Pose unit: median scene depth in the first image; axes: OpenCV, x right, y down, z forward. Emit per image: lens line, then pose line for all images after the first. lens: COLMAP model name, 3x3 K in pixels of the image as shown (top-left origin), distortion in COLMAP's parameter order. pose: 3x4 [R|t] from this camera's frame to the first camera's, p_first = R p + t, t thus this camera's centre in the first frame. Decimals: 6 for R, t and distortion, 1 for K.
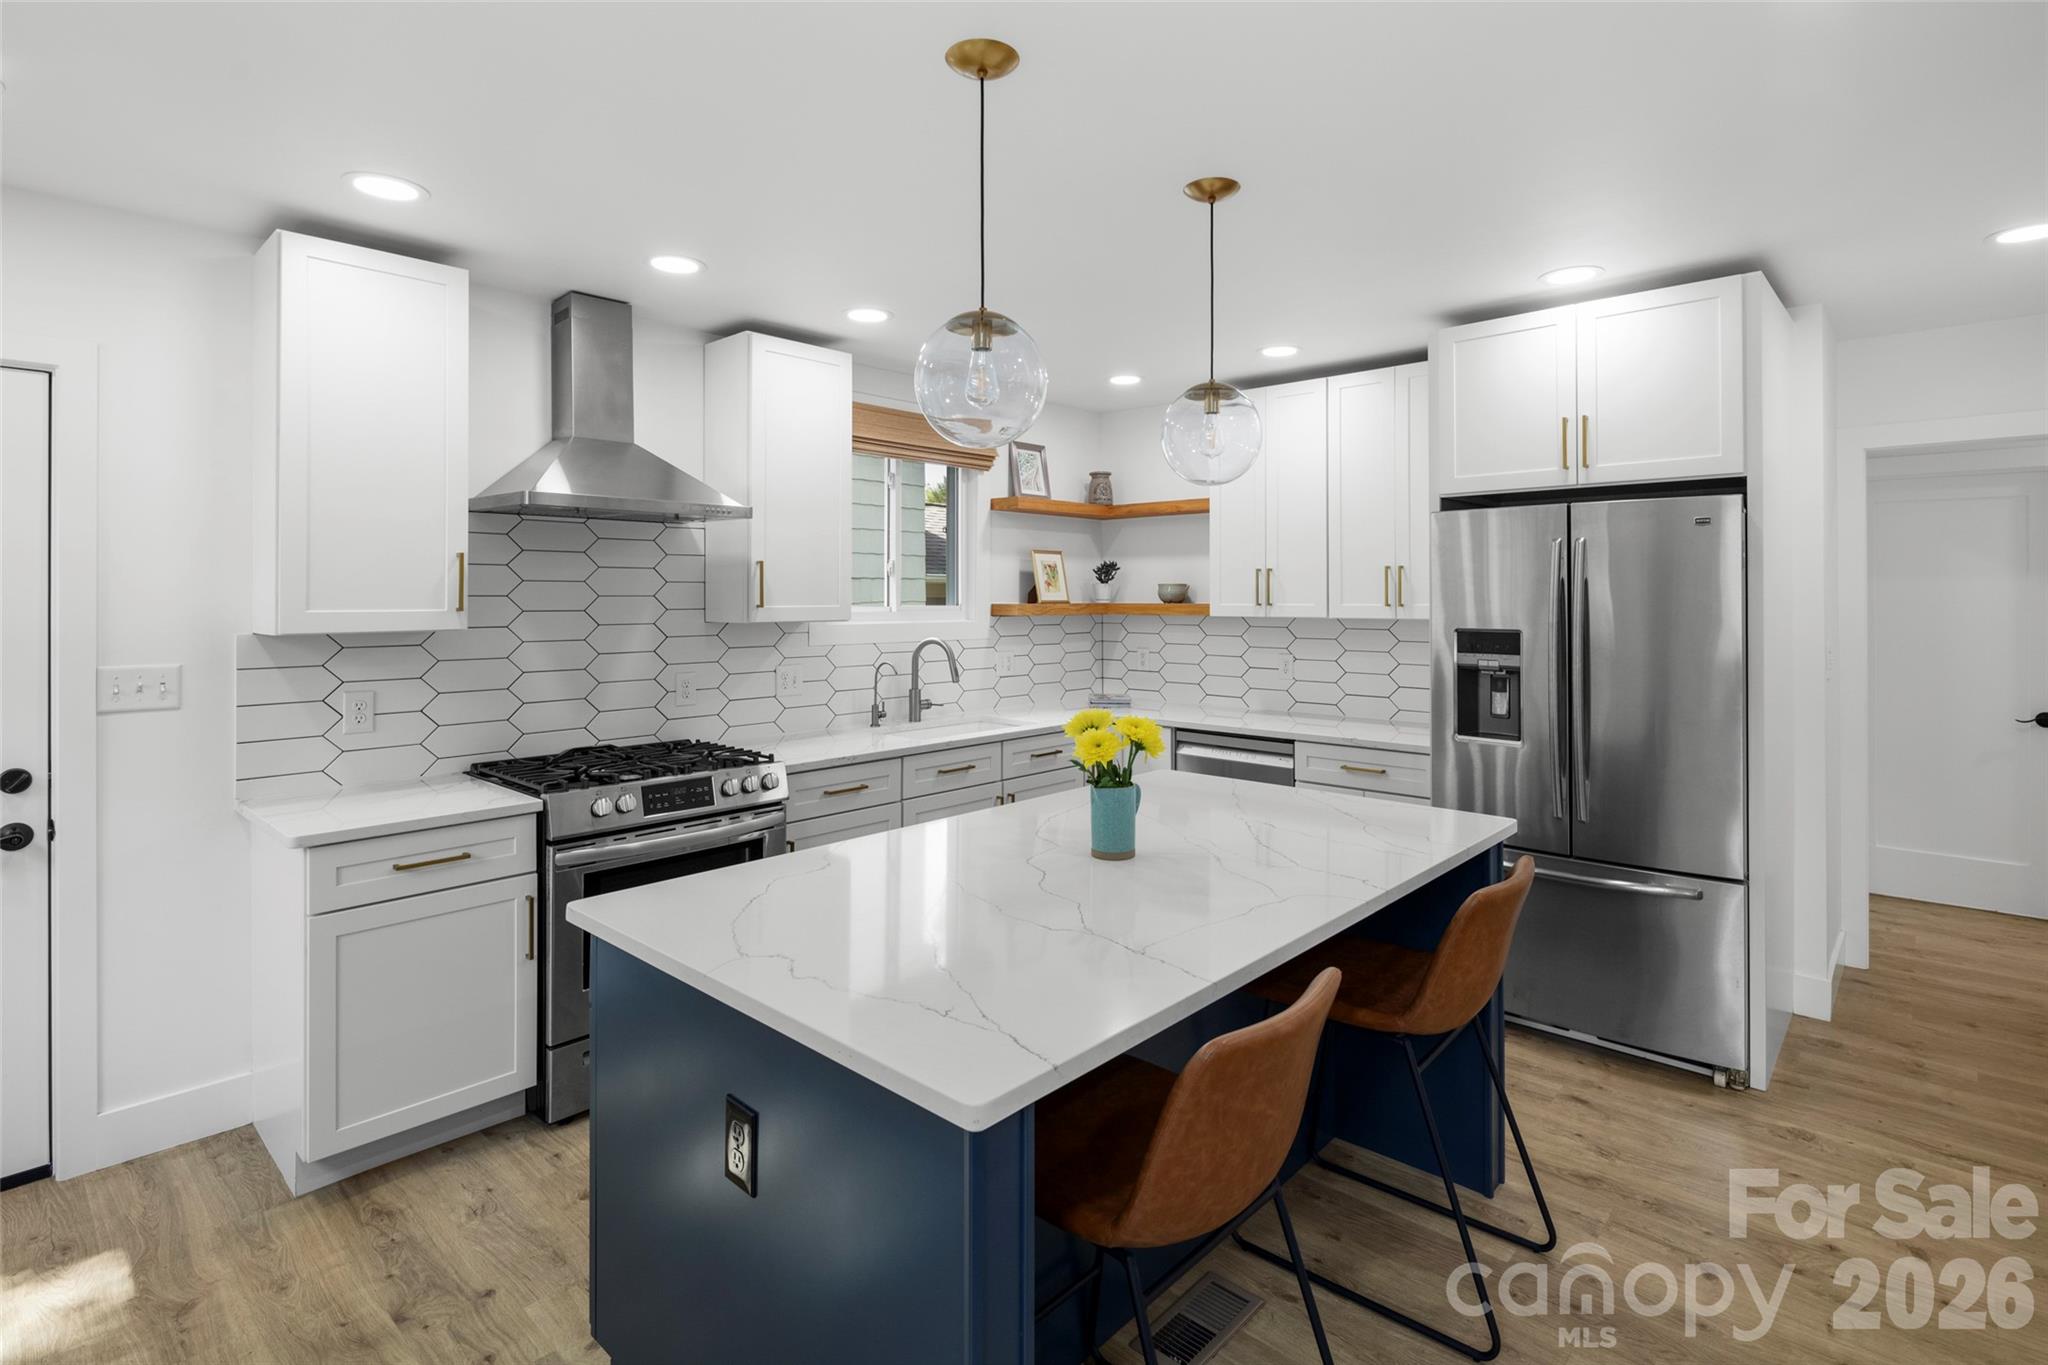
lens RADIAL K [[1009.4, 0, 1028.3], [0, 1009.4, 591.0], [0, 0, 1]] dist [0.003083, -0.000792]
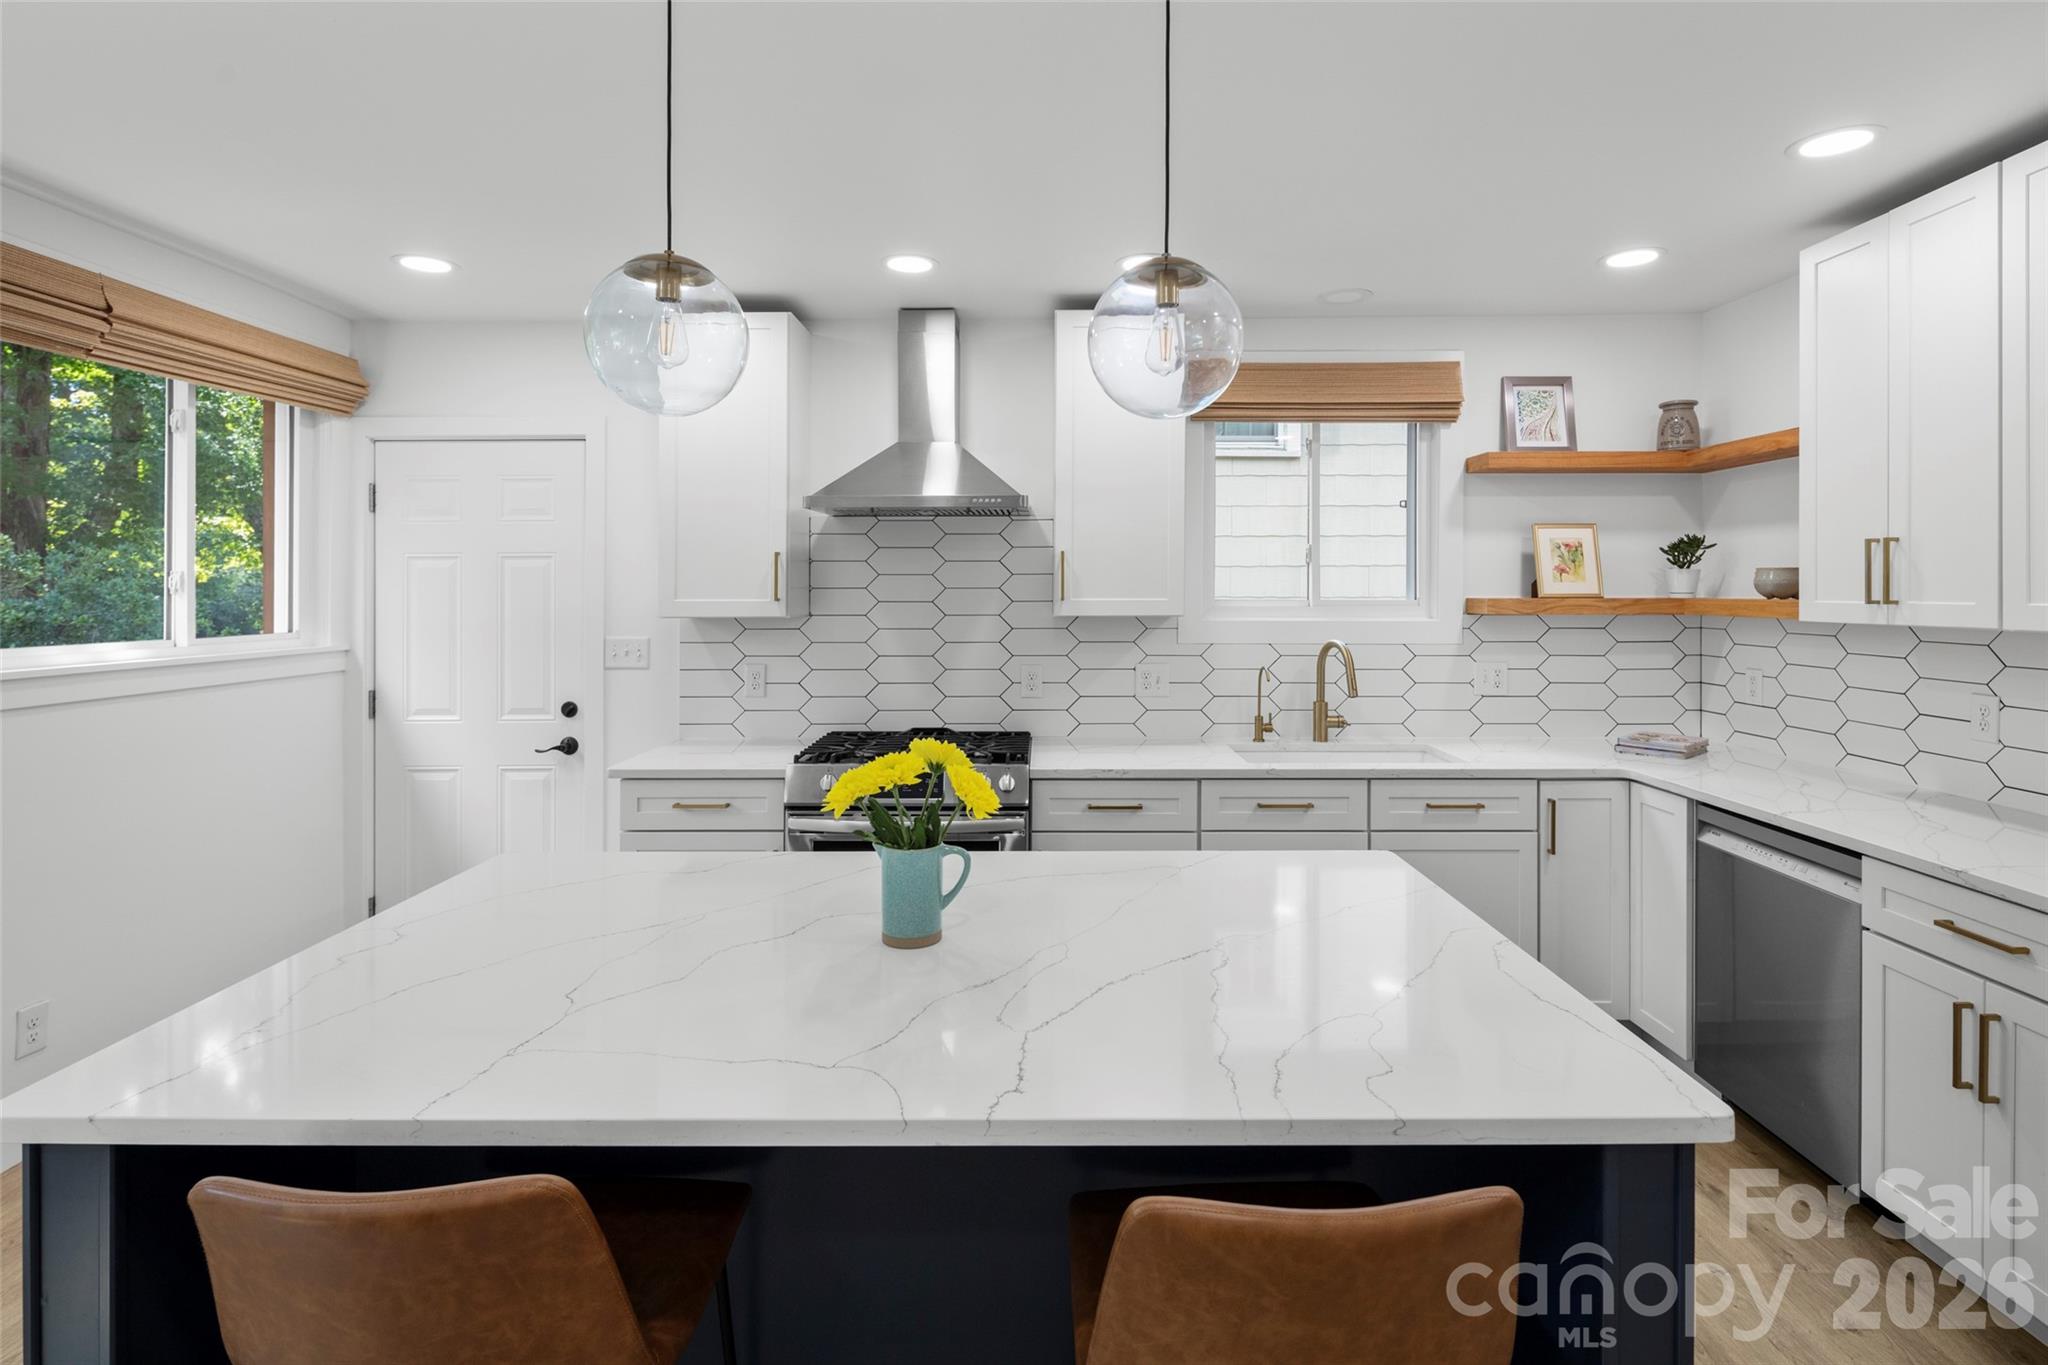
lens RADIAL K [[1009.4, 0, 1028.3], [0, 1009.4, 591.0], [0, 0, 1]] dist [0.003083, -0.000792]
pose [[0.667585, 0.001466, -0.744532, 0.356836], [0.004647, 0.999970, 0.006136, 0.001522], [0.744519, -0.007556, 0.667559, 0.293974]]
